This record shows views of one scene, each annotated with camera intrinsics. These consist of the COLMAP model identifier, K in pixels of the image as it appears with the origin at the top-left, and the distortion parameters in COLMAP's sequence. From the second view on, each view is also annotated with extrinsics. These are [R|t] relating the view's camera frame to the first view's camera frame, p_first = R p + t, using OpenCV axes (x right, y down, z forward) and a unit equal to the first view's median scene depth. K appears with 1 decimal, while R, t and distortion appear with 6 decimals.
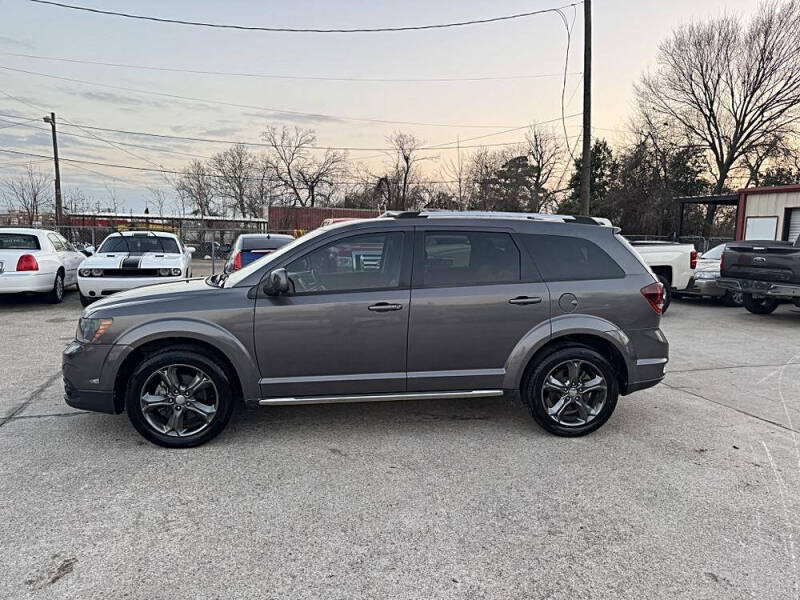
lens RADIAL K [[558.6, 0, 404.7], [0, 558.6, 303.1], [0, 0, 1]] dist [0.053150, -0.065608]
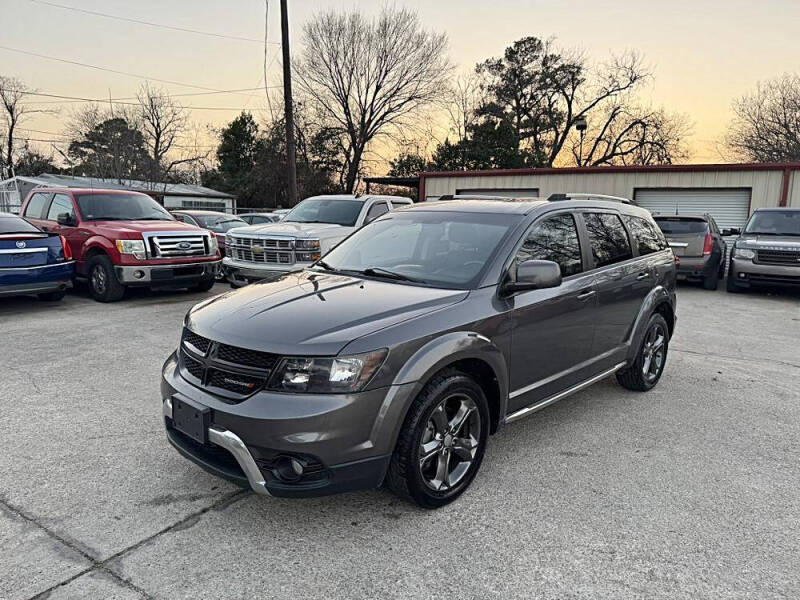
lens RADIAL K [[558.6, 0, 405.1], [0, 558.6, 311.3], [0, 0, 1]] dist [0.053150, -0.065608]
pose [[0.772714, -0.112927, 0.624628, -0.821968], [0.074868, 0.993393, 0.086980, -0.066335], [-0.630324, -0.020446, 0.776063, 0.416617]]
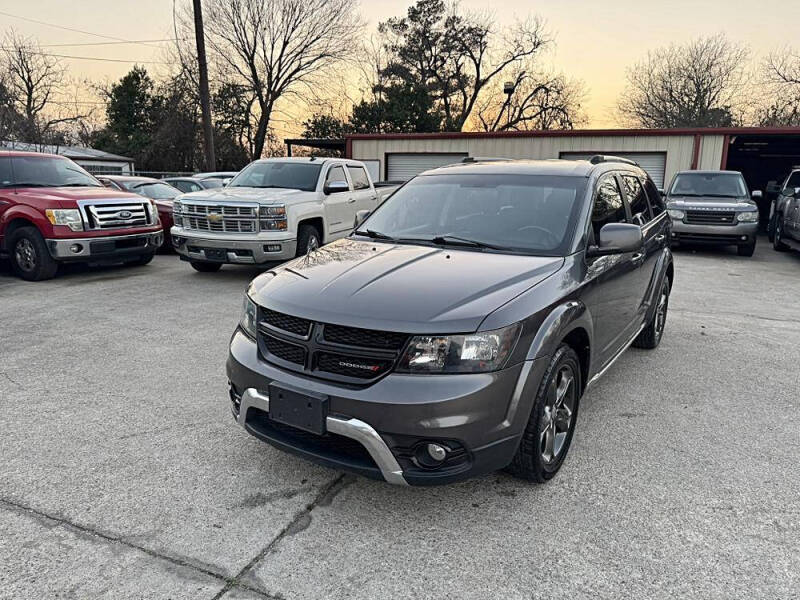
lens RADIAL K [[562.3, 0, 404.4], [0, 562.3, 305.5], [0, 0, 1]] dist [0.034248, -0.042871]
pose [[0.652635, -0.174511, 0.737302, -0.961800], [0.092525, 0.984187, 0.151046, -0.089153], [-0.752002, -0.030359, 0.658461, 0.610310]]
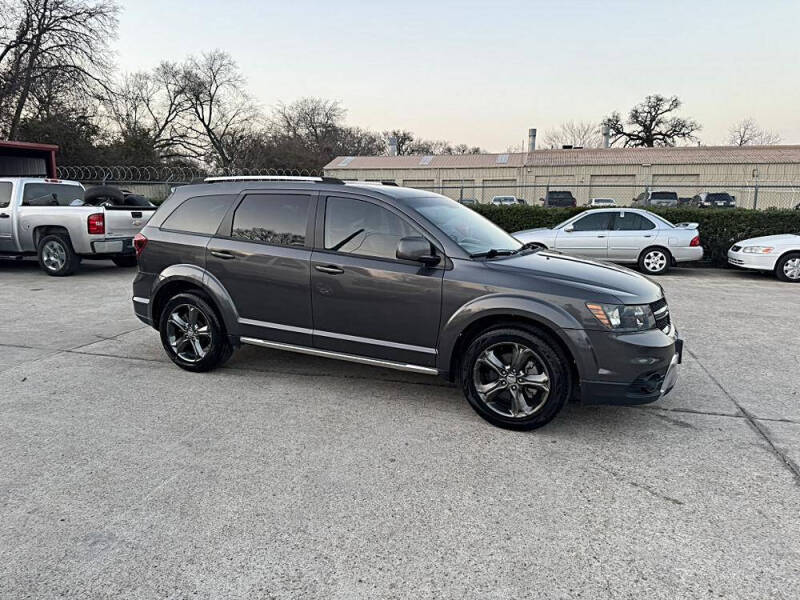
lens RADIAL K [[558.6, 0, 403.1], [0, 558.6, 297.9], [0, 0, 1]] dist [0.053150, -0.065608]
pose [[-0.839125, -0.125009, 0.529379, -0.723640], [0.038806, 0.956994, 0.287499, -0.277197], [-0.542552, 0.261791, -0.798187, 2.072885]]
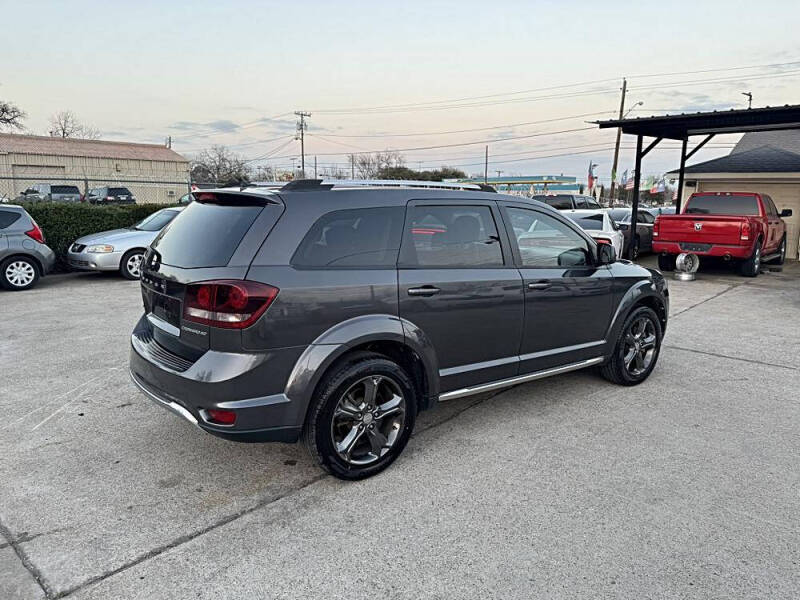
lens RADIAL K [[558.6, 0, 400.8], [0, 558.6, 300.2], [0, 0, 1]] dist [0.053150, -0.065608]
pose [[-0.862600, 0.054823, -0.502907, 0.578505], [-0.096235, 0.958175, 0.269517, -0.250874], [0.496648, 0.280883, -0.821246, 1.995579]]
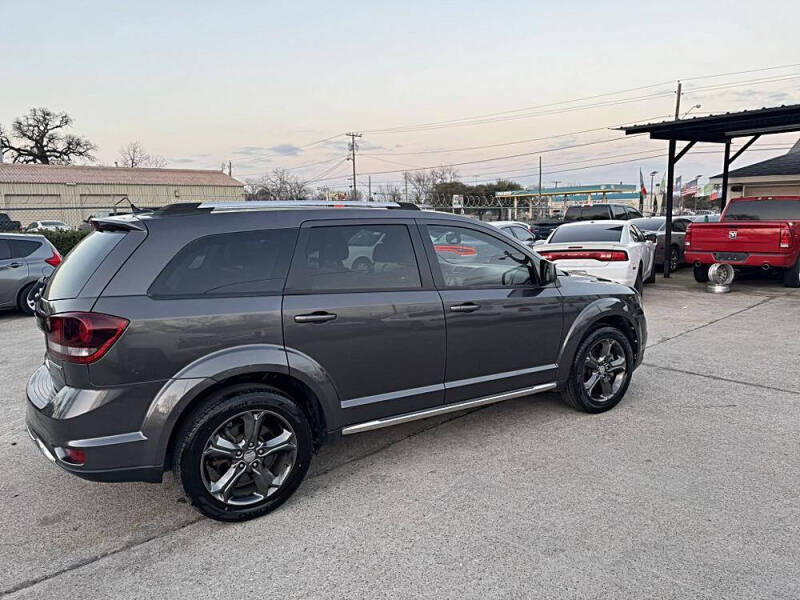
lens RADIAL K [[558.6, 0, 405.6], [0, 558.6, 304.2], [0, 0, 1]] dist [0.053150, -0.065608]
pose [[-0.907077, 0.060898, -0.416537, 0.353937], [-0.053420, 0.964830, 0.257390, -0.268283], [0.417562, 0.255724, -0.871922, 2.051578]]
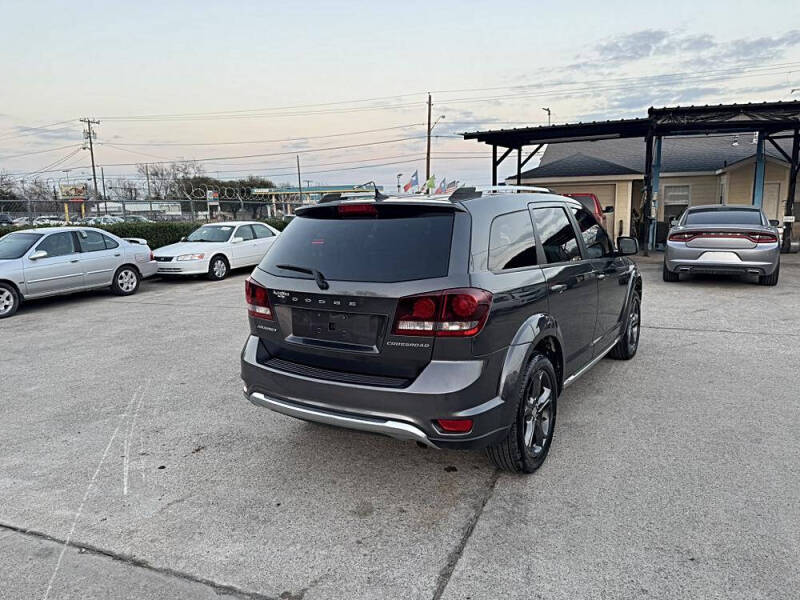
lens RADIAL K [[558.6, 0, 398.8], [0, 558.6, 301.8], [0, 0, 1]] dist [0.053150, -0.065608]
pose [[-0.645833, 0.119121, -0.754129, 0.949879], [-0.085504, 0.970255, 0.226484, -0.206071], [0.758676, 0.210752, -0.616437, 1.711848]]
